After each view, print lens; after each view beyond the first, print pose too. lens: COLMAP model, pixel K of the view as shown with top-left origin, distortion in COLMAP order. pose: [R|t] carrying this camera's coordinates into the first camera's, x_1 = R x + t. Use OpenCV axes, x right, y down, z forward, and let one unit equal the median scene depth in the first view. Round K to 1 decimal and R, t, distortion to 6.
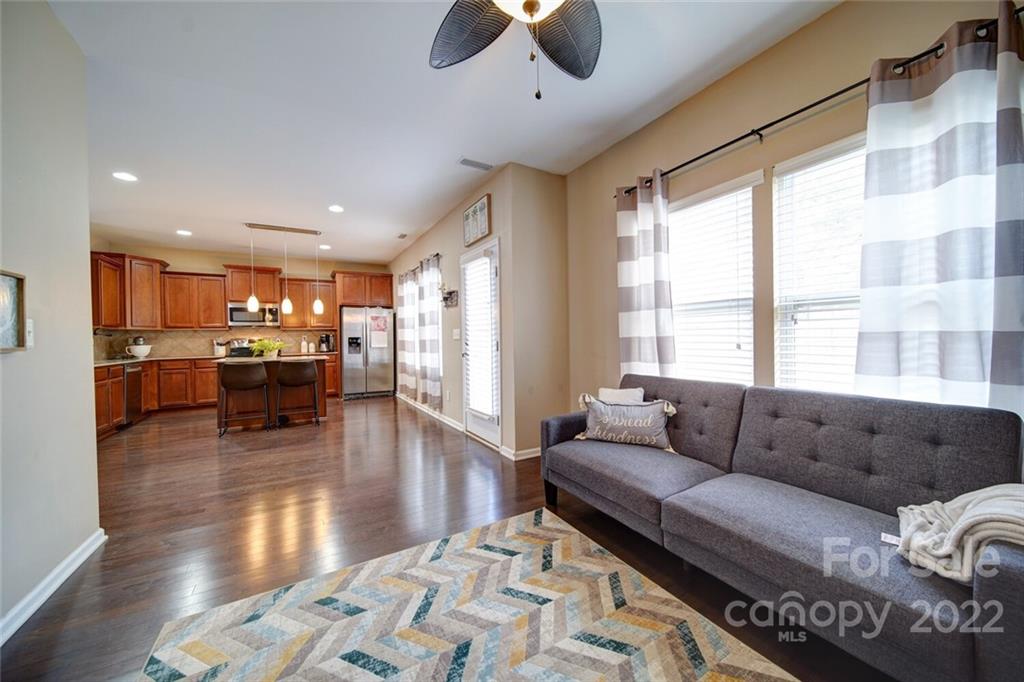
lens RADIAL K [[363.0, 0, 514.0], [0, 363.0, 338.3], [0, 0, 1]] dist [-0.001608, -0.000804]
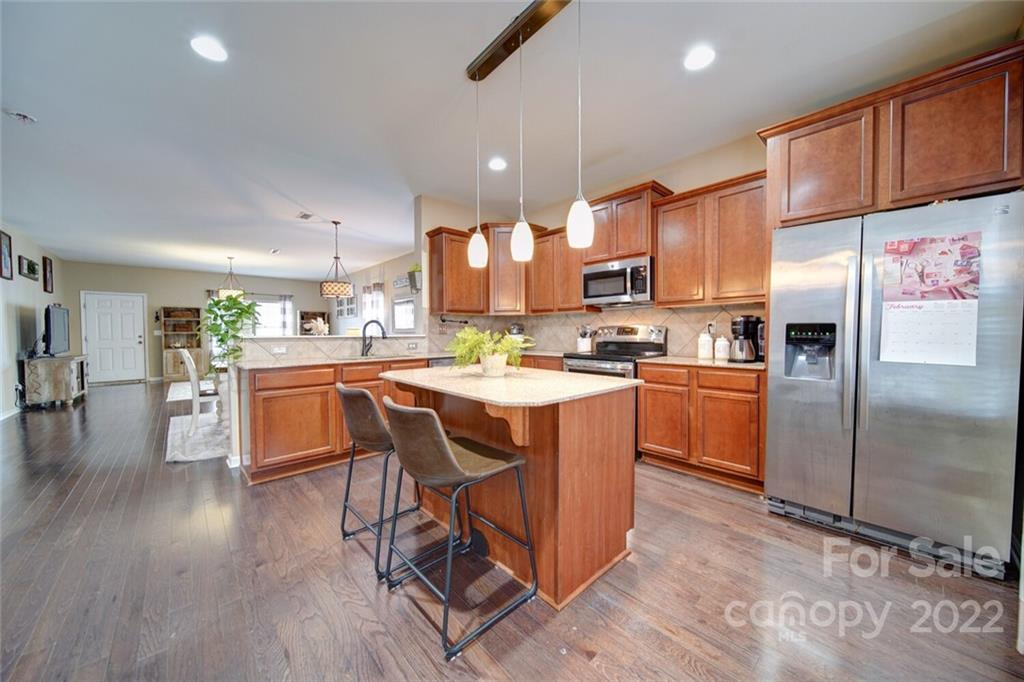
lens RADIAL K [[363.0, 0, 514.4], [0, 363.0, 342.0], [0, 0, 1]] dist [-0.001608, -0.000804]
pose [[0.221358, 0.047287, -0.974046, -0.803038], [0.004862, 0.998758, 0.049591, -0.016066], [0.975181, -0.015713, 0.220853, 2.767918]]
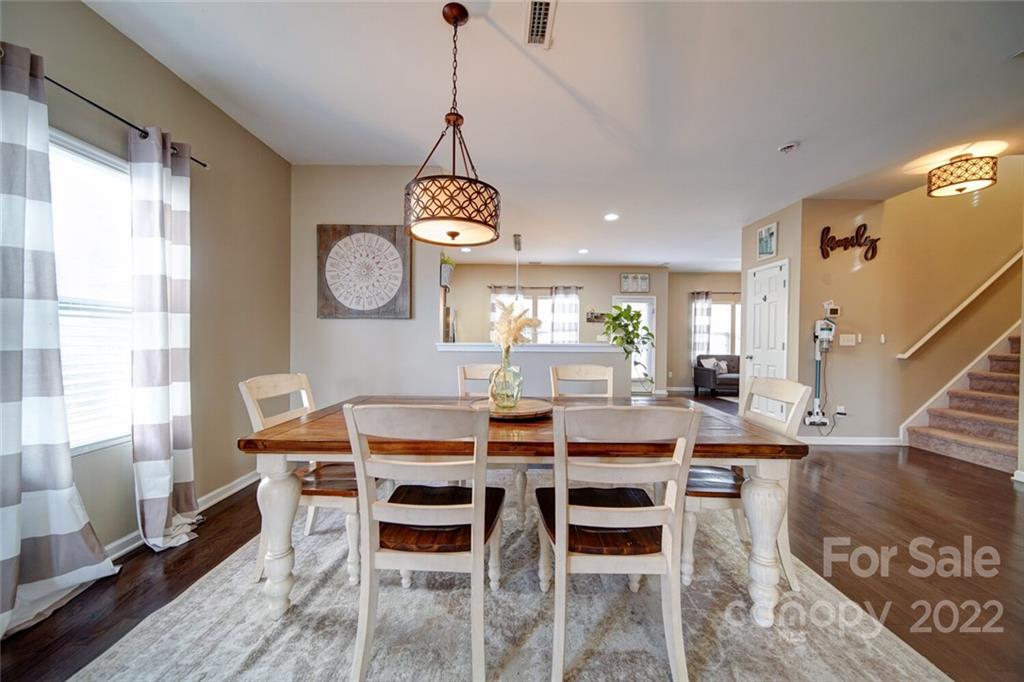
lens RADIAL K [[363.0, 0, 511.4], [0, 363.0, 340.6], [0, 0, 1]] dist [-0.001608, -0.000804]
pose [[0.502091, 0.011382, 0.864740, -4.980022], [-0.022507, 0.999747, -0.000091, 0.029846], [-0.864522, -0.019417, 0.502220, 1.333817]]
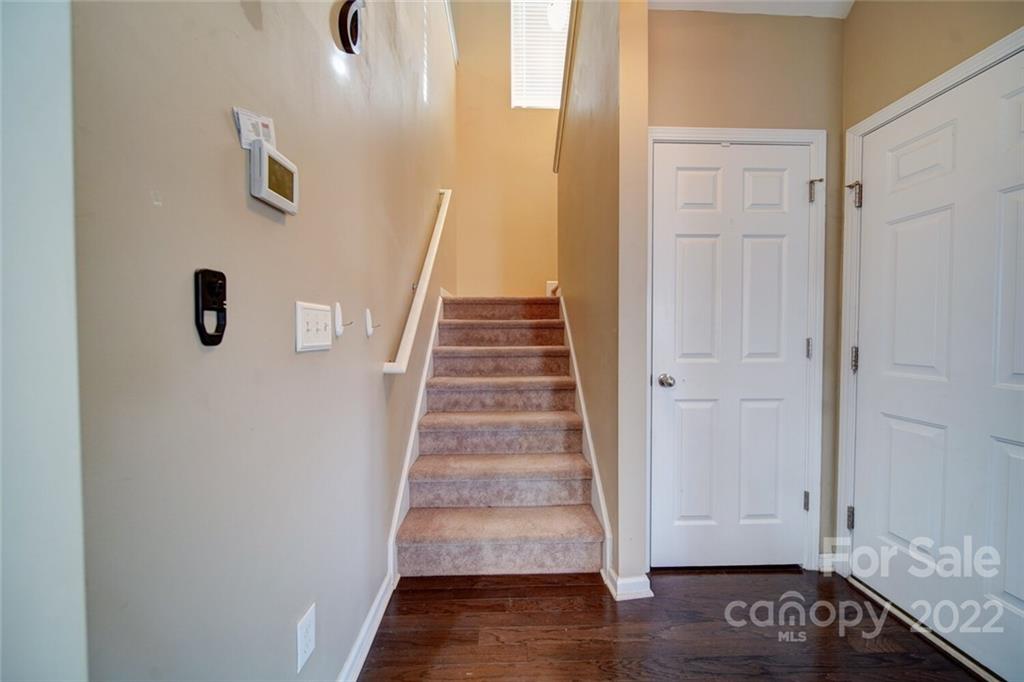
lens RADIAL K [[363.0, 0, 534.5], [0, 363.0, 343.8], [0, 0, 1]] dist [-0.001608, -0.000804]
pose [[-0.878990, 0.005506, 0.476809, -2.409819], [0.018186, 0.999593, 0.021983, -0.001013], [-0.476494, 0.027994, -0.878732, 0.940852]]
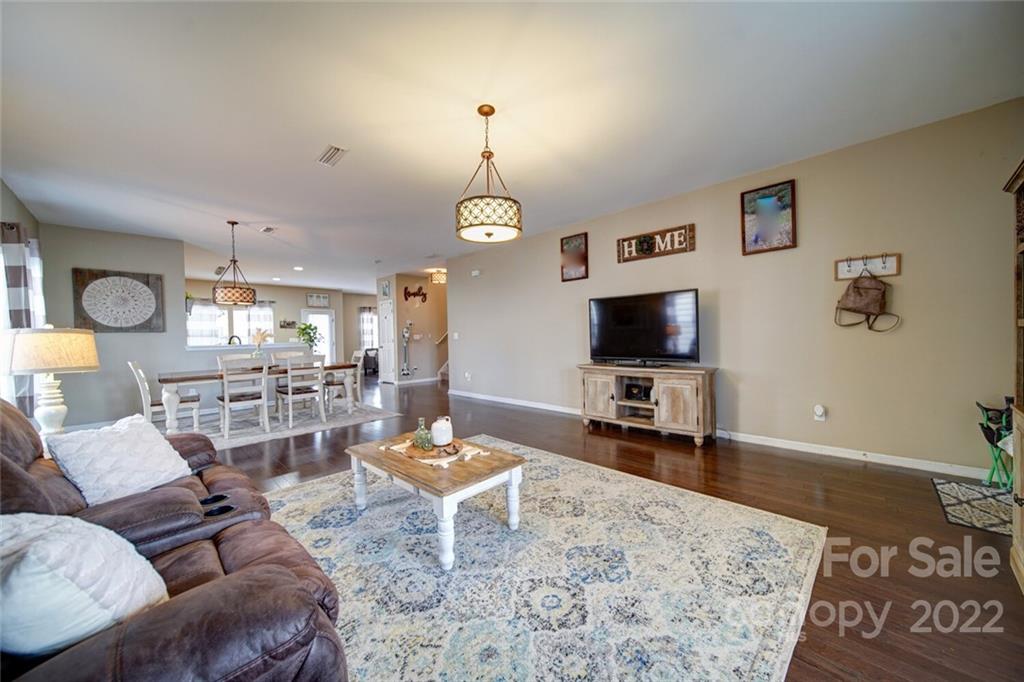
lens RADIAL K [[363.0, 0, 513.0], [0, 363.0, 341.7], [0, 0, 1]] dist [-0.001608, -0.000804]
pose [[-0.267841, 0.003413, 0.963457, -7.430605], [0.020870, 0.999780, 0.002260, 0.065371], [-0.963237, 0.020713, -0.267853, 0.695795]]
